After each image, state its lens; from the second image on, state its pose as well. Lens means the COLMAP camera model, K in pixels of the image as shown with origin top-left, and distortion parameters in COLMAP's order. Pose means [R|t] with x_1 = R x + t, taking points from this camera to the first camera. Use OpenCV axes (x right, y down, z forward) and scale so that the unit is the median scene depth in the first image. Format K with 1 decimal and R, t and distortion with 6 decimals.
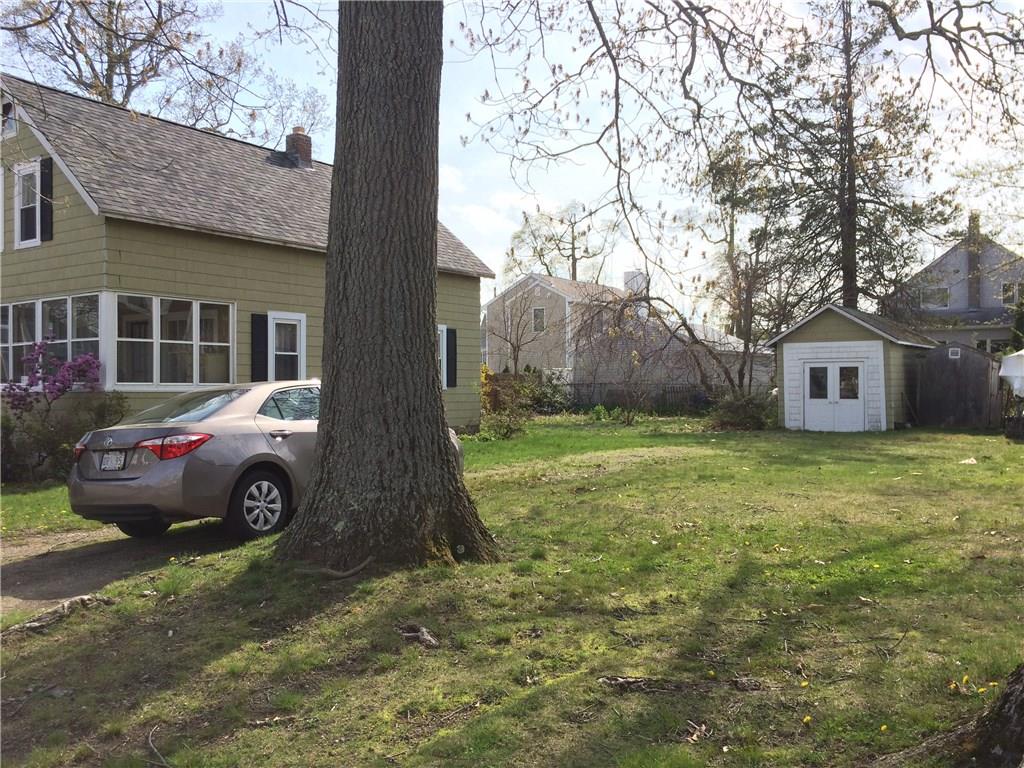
lens RADIAL K [[875.9, 0, 500.3], [0, 875.9, 381.7], [0, 0, 1]] dist [0.092322, -0.115766]
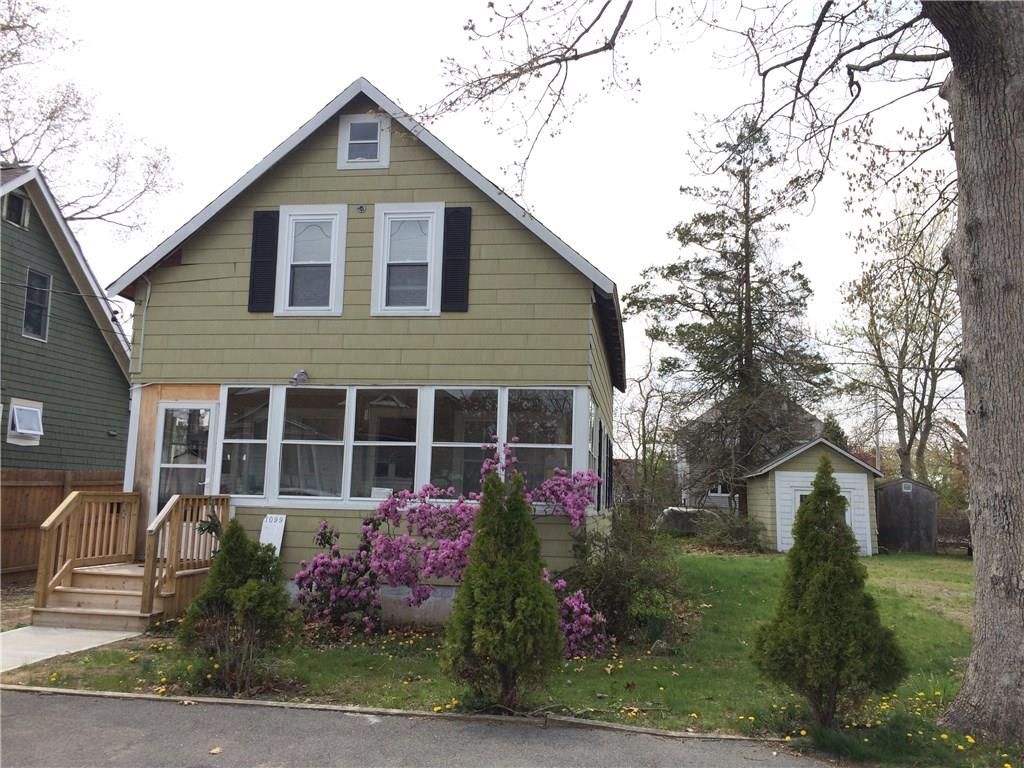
lens RADIAL K [[873.4, 0, 509.6], [0, 873.4, 385.2], [0, 0, 1]] dist [0.061347, -0.063424]
pose [[0.883801, 0.085040, 0.460070, -0.771885], [-0.028984, 0.991405, -0.127576, -0.002733], [-0.466965, 0.099417, 0.878669, 0.318290]]
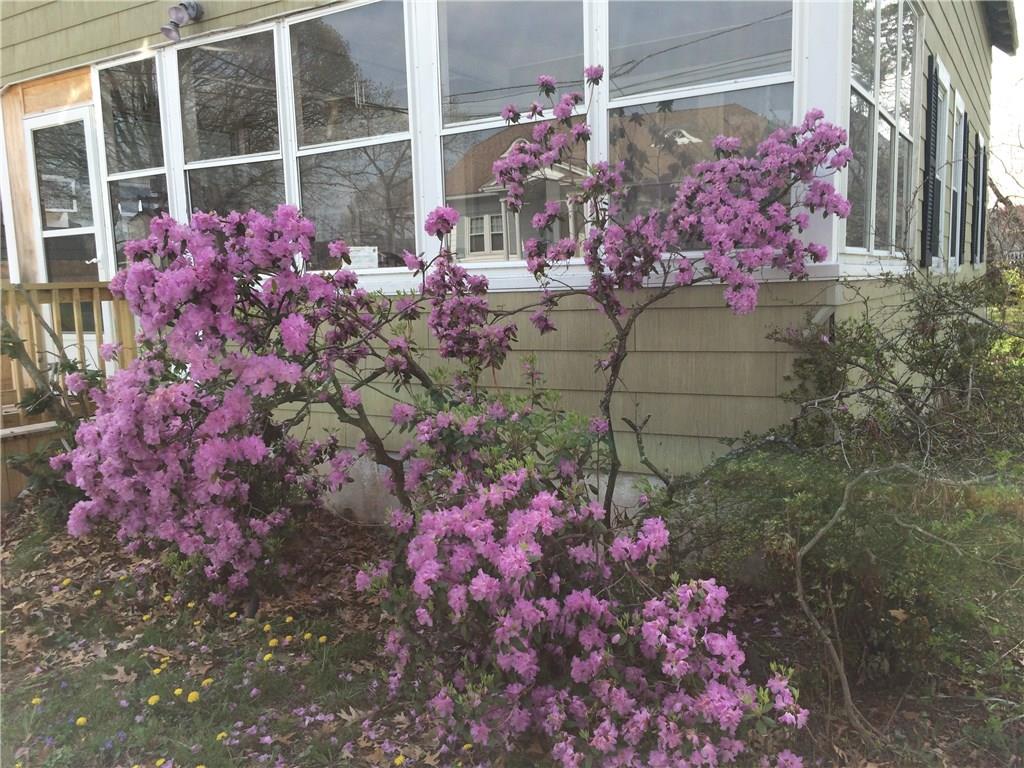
lens RADIAL K [[875.9, 0, 500.3], [0, 875.9, 381.7], [0, 0, 1]] dist [0.092322, -0.115766]
pose [[0.995814, -0.045251, 0.079419, -0.507044], [0.035774, 0.992495, 0.116934, 0.005934], [-0.084114, -0.113603, 0.989959, 0.667488]]
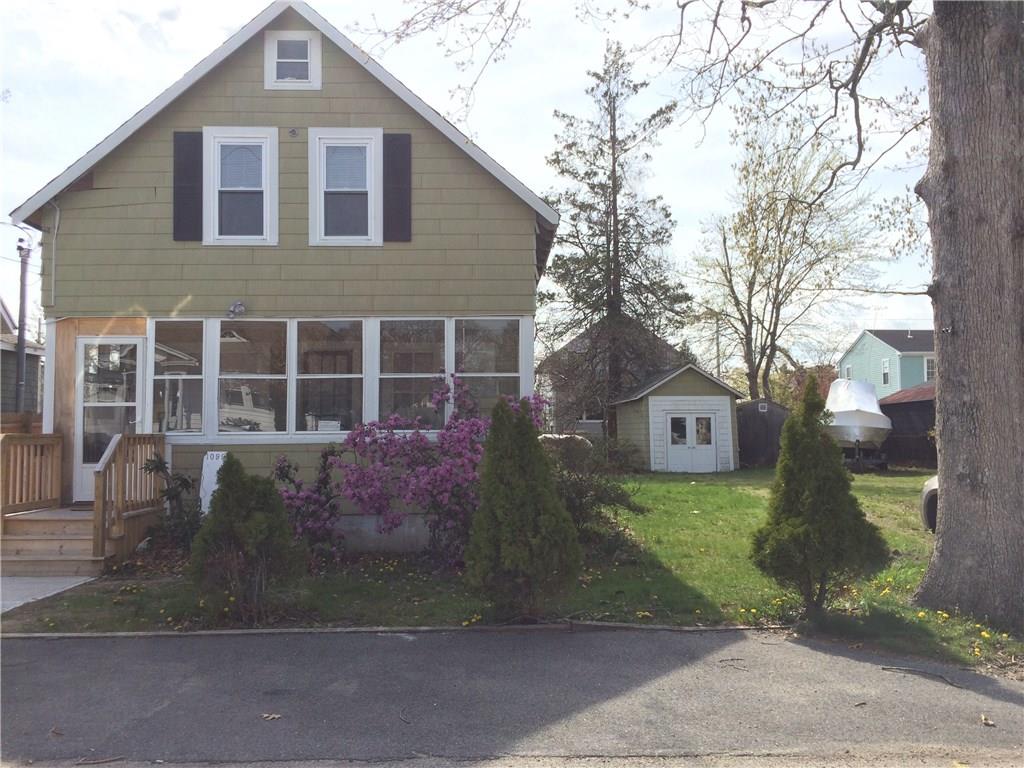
lens RADIAL K [[873.4, 0, 509.6], [0, 873.4, 385.2], [0, 0, 1]] dist [0.061347, -0.063424]
pose [[0.790054, 0.028072, 0.612395, -0.846937], [0.005658, 0.998575, -0.053074, 0.001964], [-0.613012, 0.045397, 0.788769, 0.351722]]
